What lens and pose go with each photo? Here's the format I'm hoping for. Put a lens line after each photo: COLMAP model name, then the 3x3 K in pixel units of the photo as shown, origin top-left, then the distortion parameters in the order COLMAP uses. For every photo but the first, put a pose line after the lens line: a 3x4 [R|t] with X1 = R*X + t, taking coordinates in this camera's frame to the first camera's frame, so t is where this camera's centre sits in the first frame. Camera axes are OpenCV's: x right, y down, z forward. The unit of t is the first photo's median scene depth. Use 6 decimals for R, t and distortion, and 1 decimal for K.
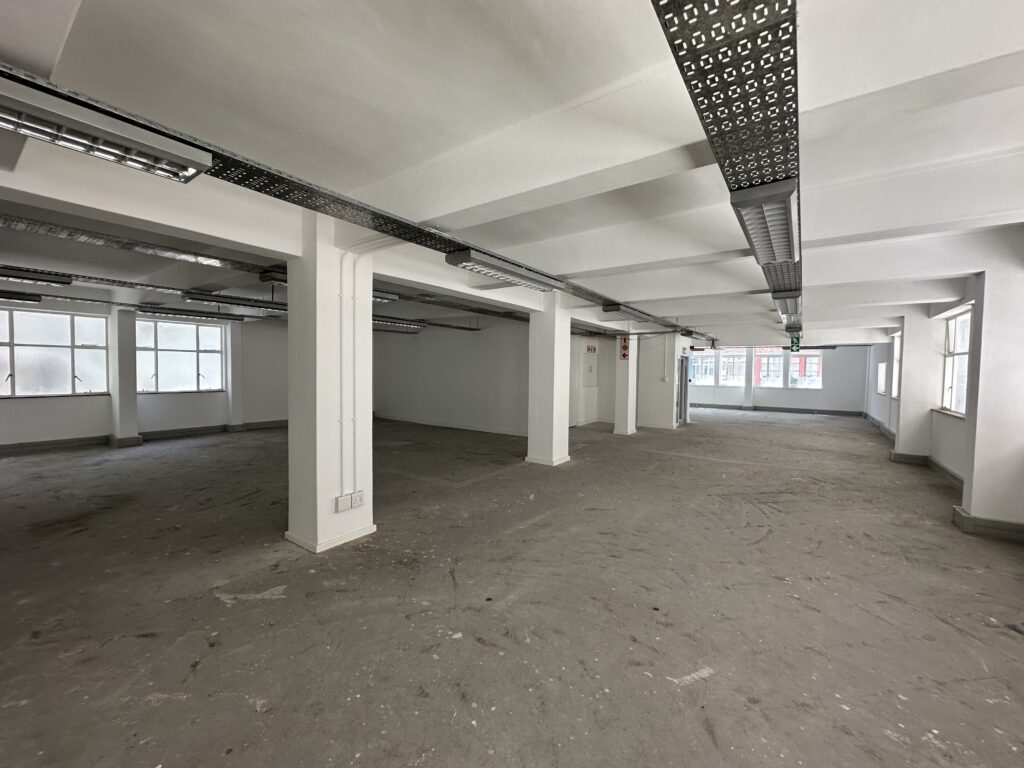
lens RADIAL K [[405.0, 0, 512.0], [0, 405.0, 384.0], [0, 0, 1]] dist [-0.000315, 0.000204]
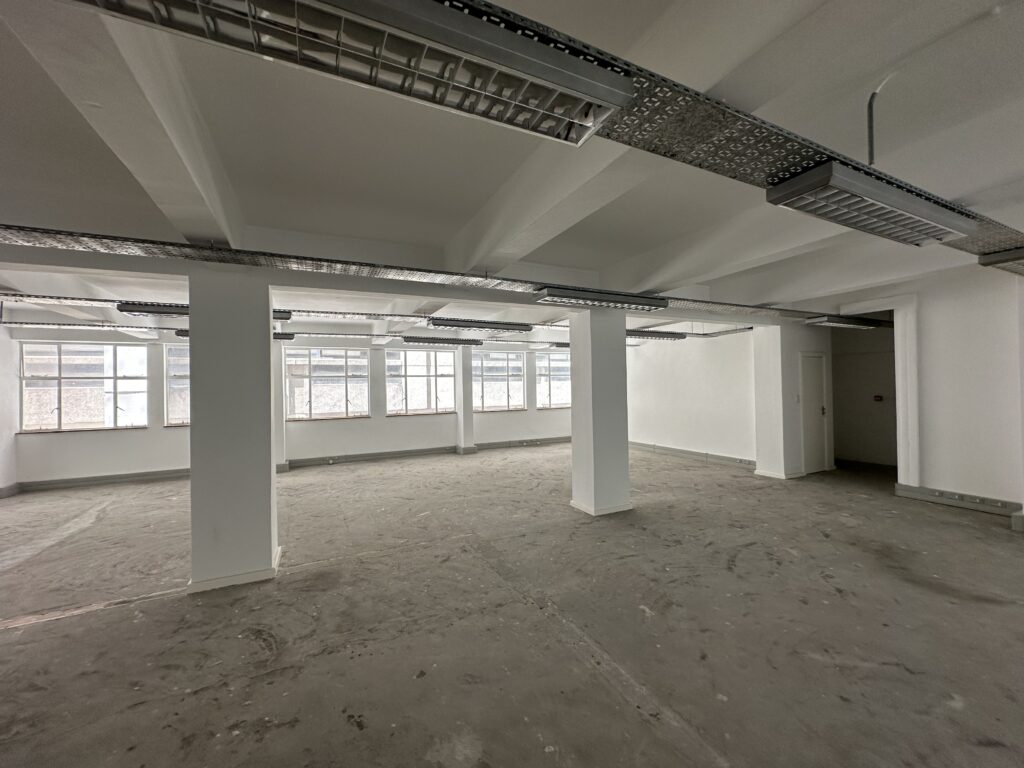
lens RADIAL K [[413.8, 0, 511.7], [0, 413.8, 381.3], [0, 0, 1]] dist [0.001464, -0.000040]
pose [[-0.878601, 0.008299, 0.477485, -0.848635], [0.025398, 0.999246, 0.029366, -0.106984], [-0.476881, 0.037928, -0.878149, 2.351692]]
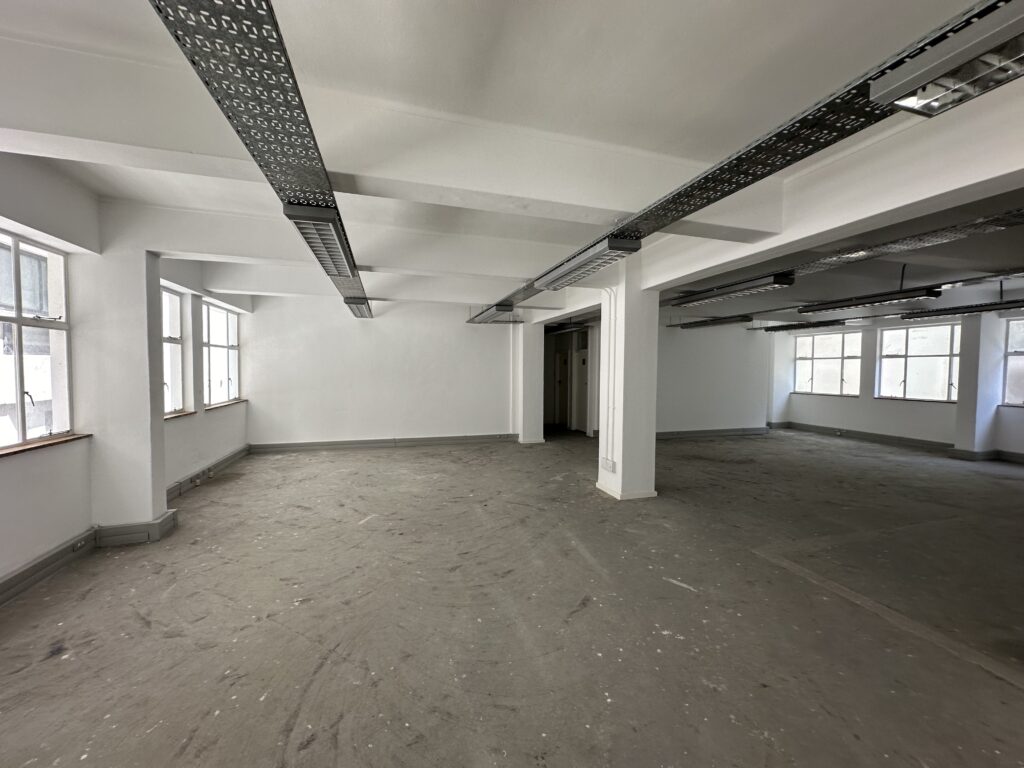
lens RADIAL K [[405.0, 0, 512.0], [0, 405.0, 384.0], [0, 0, 1]] dist [-0.000315, 0.000204]
pose [[-0.608420, 0.013550, -0.793500, 0.868771], [-0.043422, 0.997788, 0.050333, -0.043987], [0.792426, 0.065079, -0.606486, 1.494584]]
